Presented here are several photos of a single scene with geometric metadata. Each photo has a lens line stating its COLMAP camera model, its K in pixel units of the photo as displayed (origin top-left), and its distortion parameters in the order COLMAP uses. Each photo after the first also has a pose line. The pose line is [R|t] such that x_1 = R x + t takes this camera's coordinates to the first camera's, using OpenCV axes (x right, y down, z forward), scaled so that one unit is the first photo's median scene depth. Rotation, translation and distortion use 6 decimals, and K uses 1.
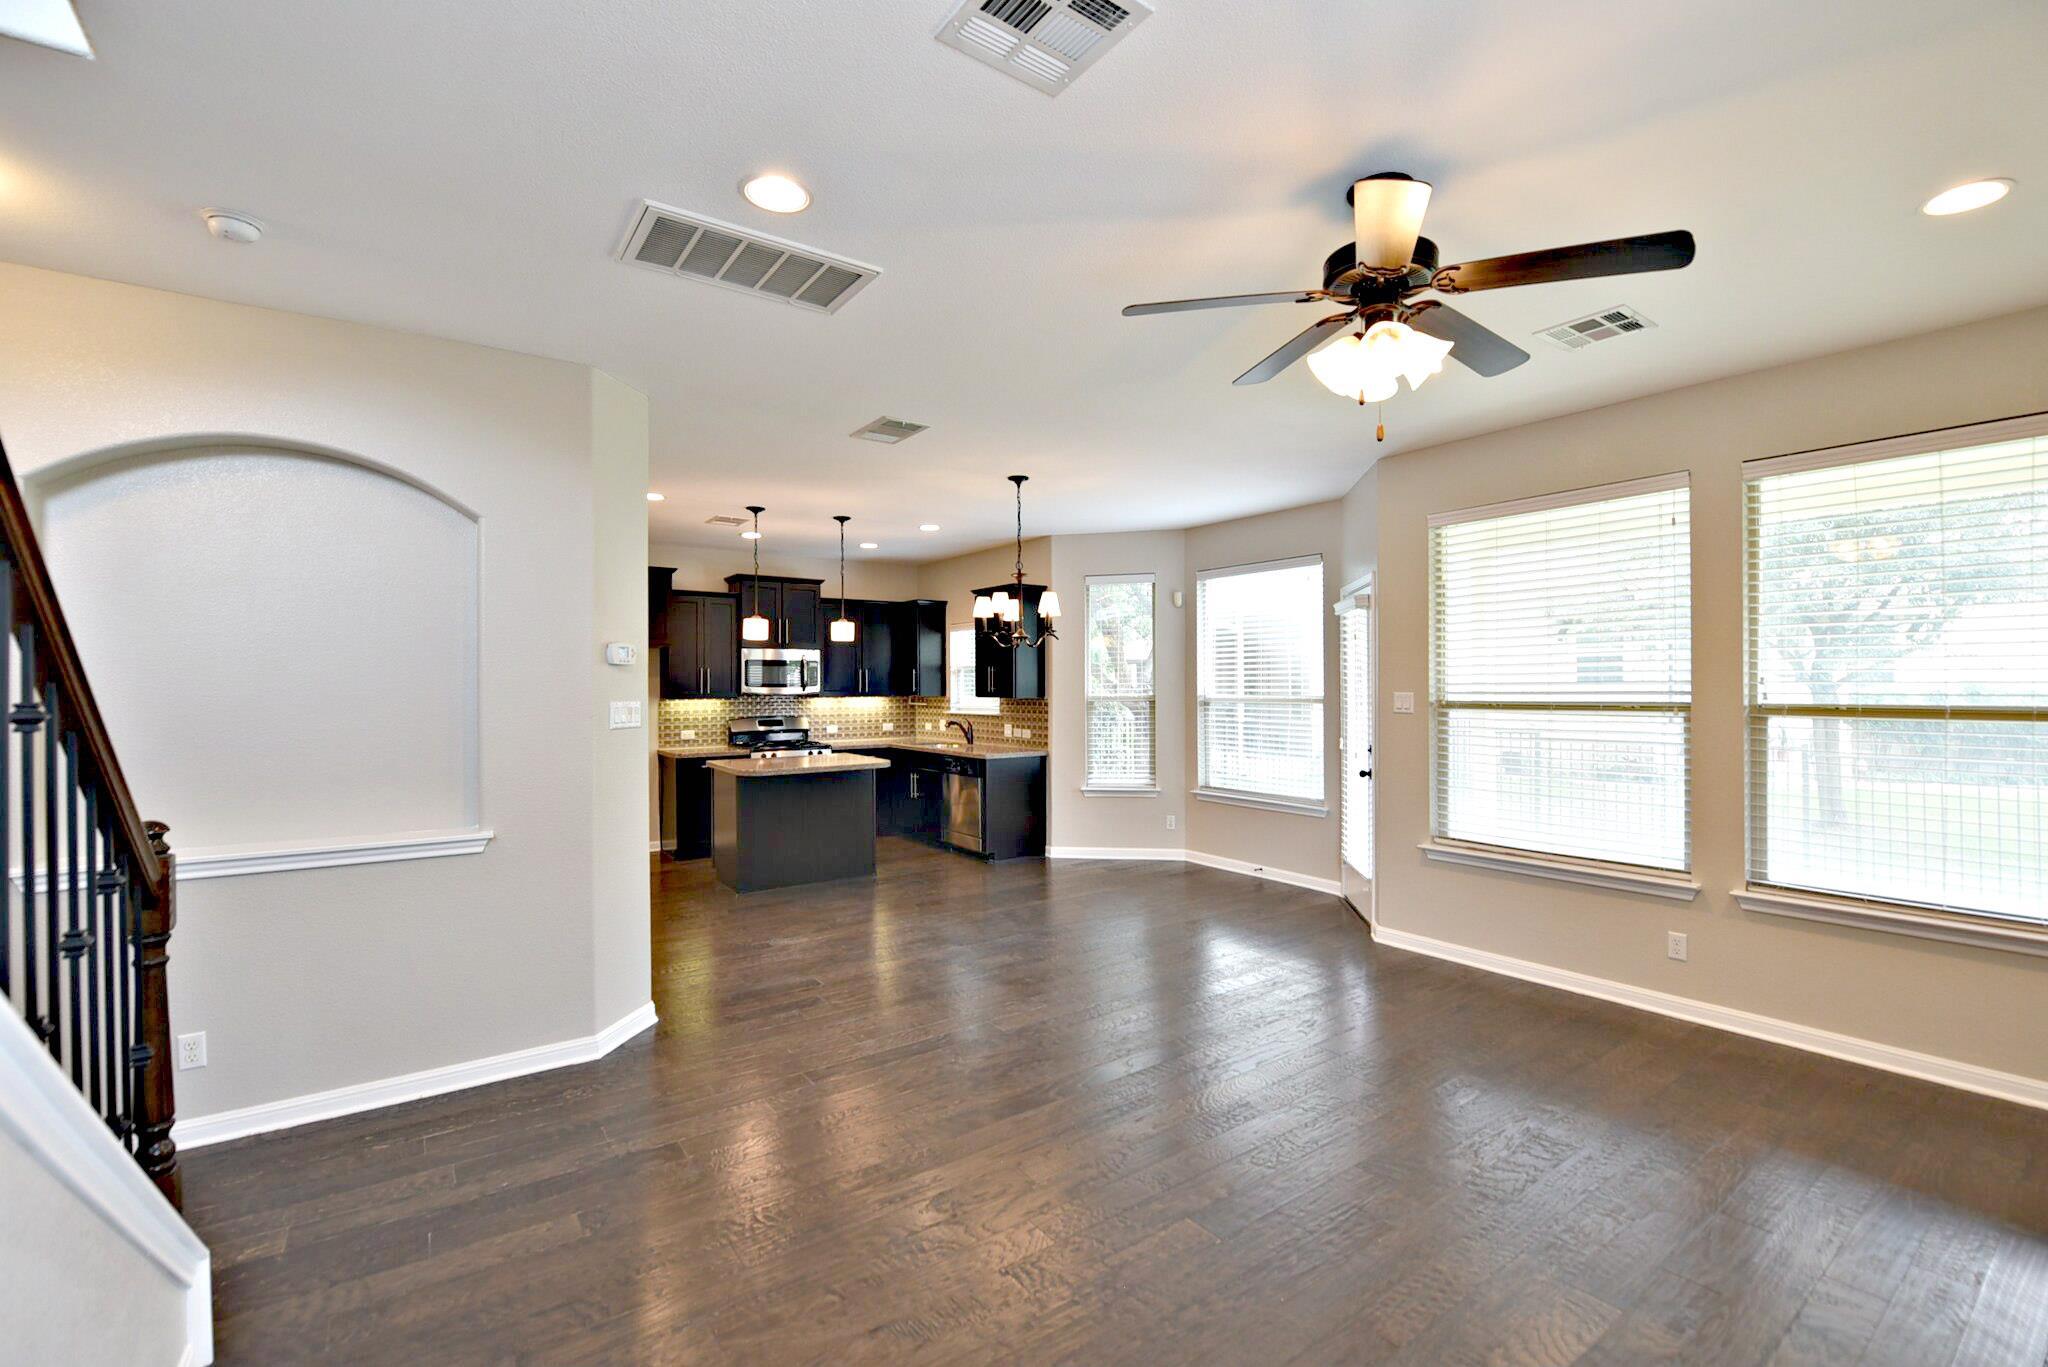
lens RADIAL K [[881.4, 0, 1030.8], [0, 881.4, 686.3], [0, 0, 1]] dist [-0.001409, -0.000398]
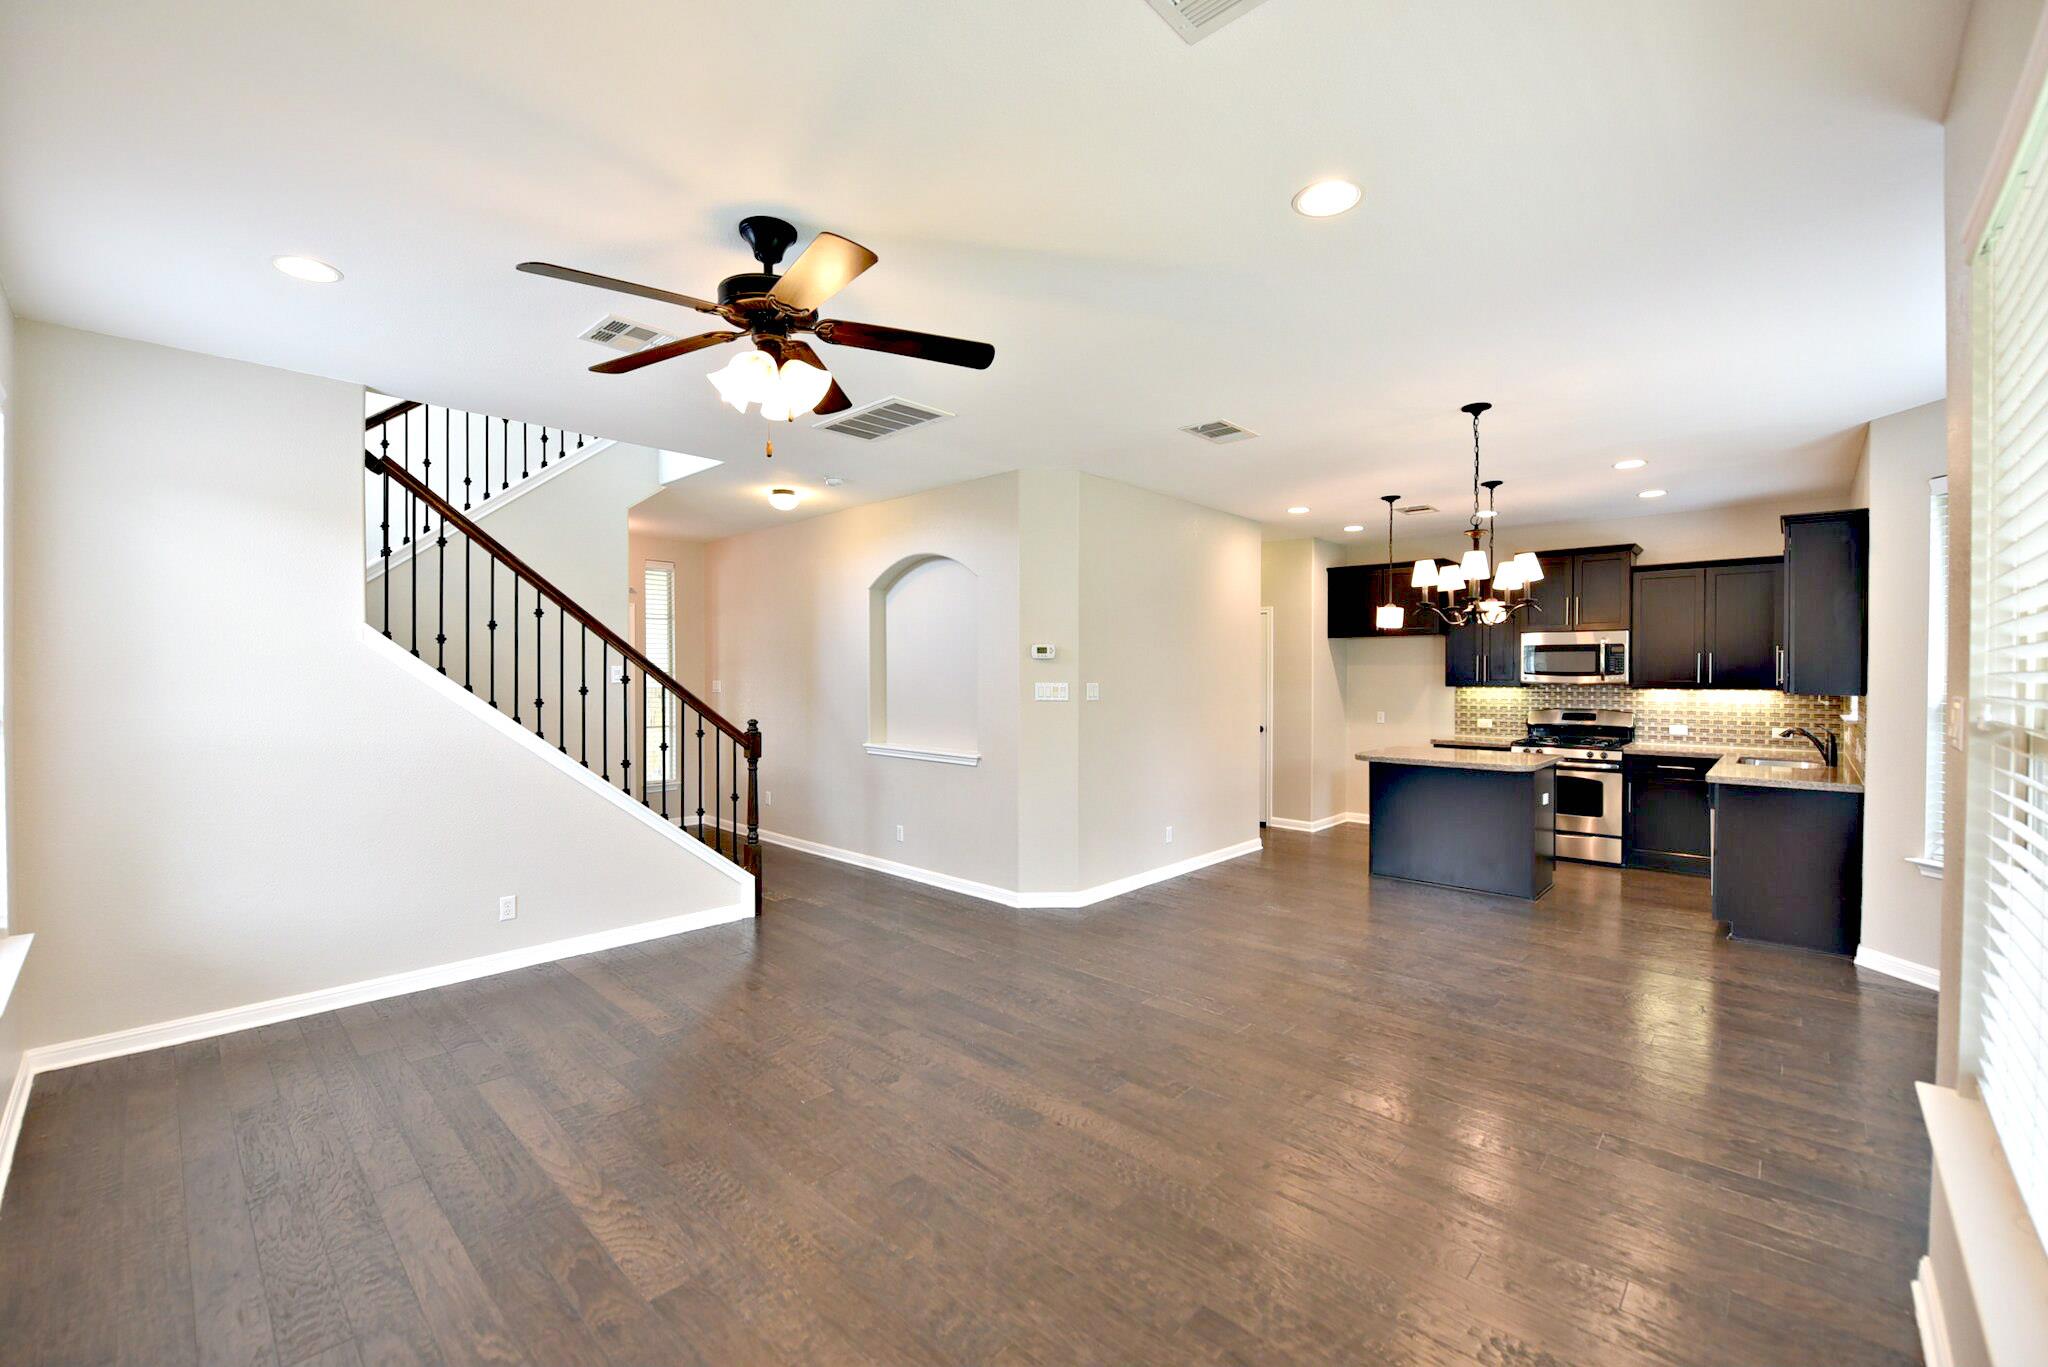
lens RADIAL K [[842.4, 0, 1030.0], [0, 842.4, 676.1], [0, 0, 1]] dist [0.001644, 0.000082]
pose [[0.197216, 0.005313, -0.980346, 0.447248], [-0.004095, 0.999981, 0.004596, -0.000165], [0.980352, 0.003108, 0.197234, 0.325544]]
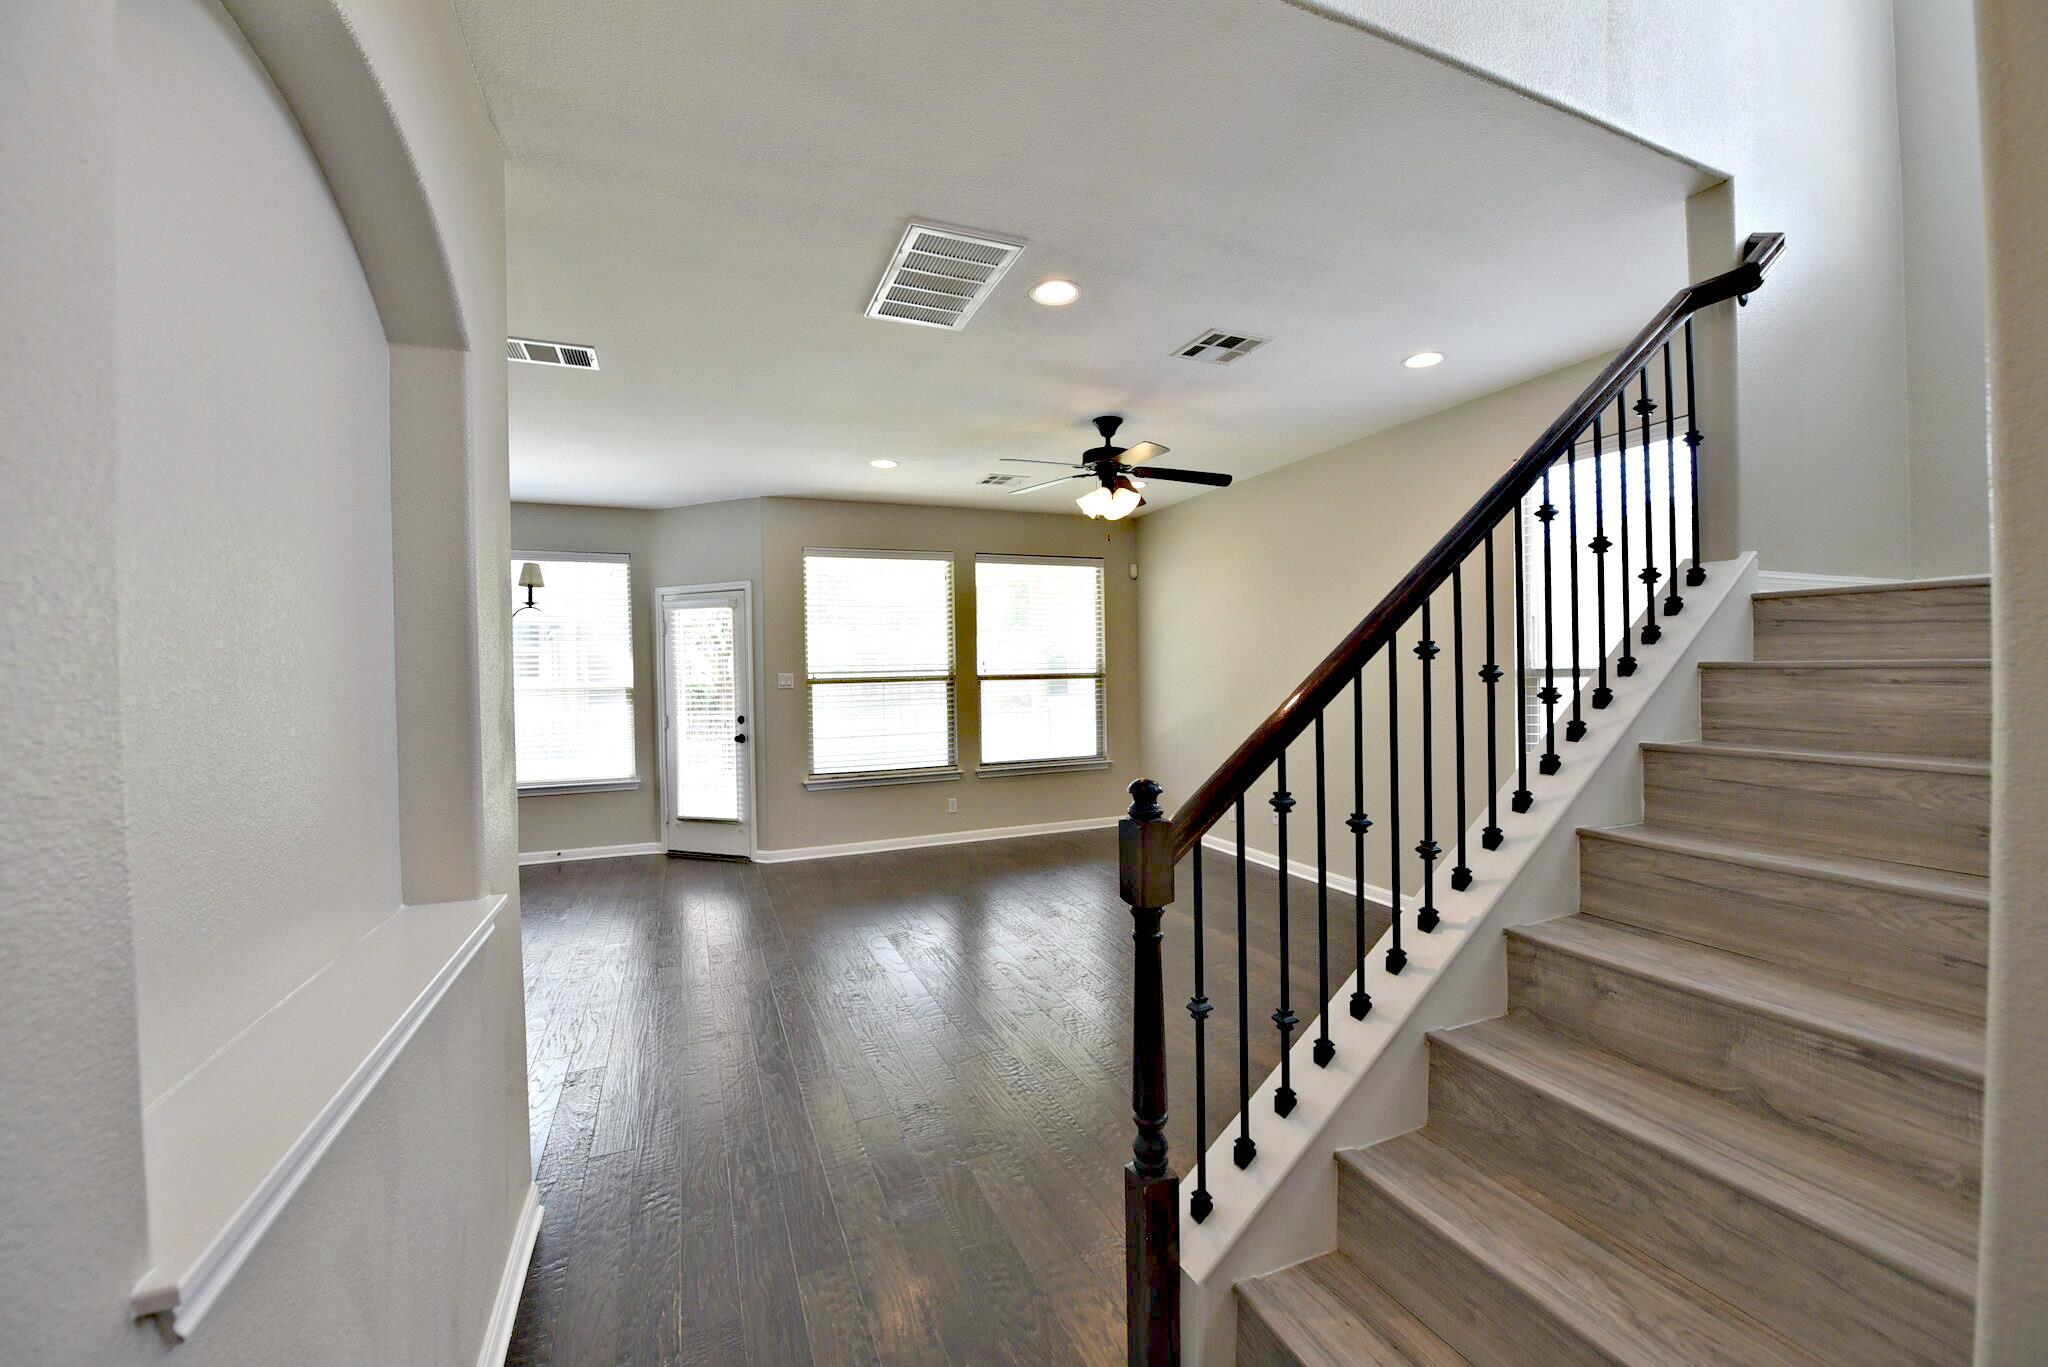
lens RADIAL K [[814.6, 0, 1035.4], [0, 814.6, 683.3], [0, 0, 1]] dist [-0.014727, -0.000593]
pose [[0.210263, -0.015472, 0.977522, -0.454993], [0.023579, 0.999664, 0.010751, 0.010705], [-0.977361, 0.020788, 0.210557, 0.228136]]
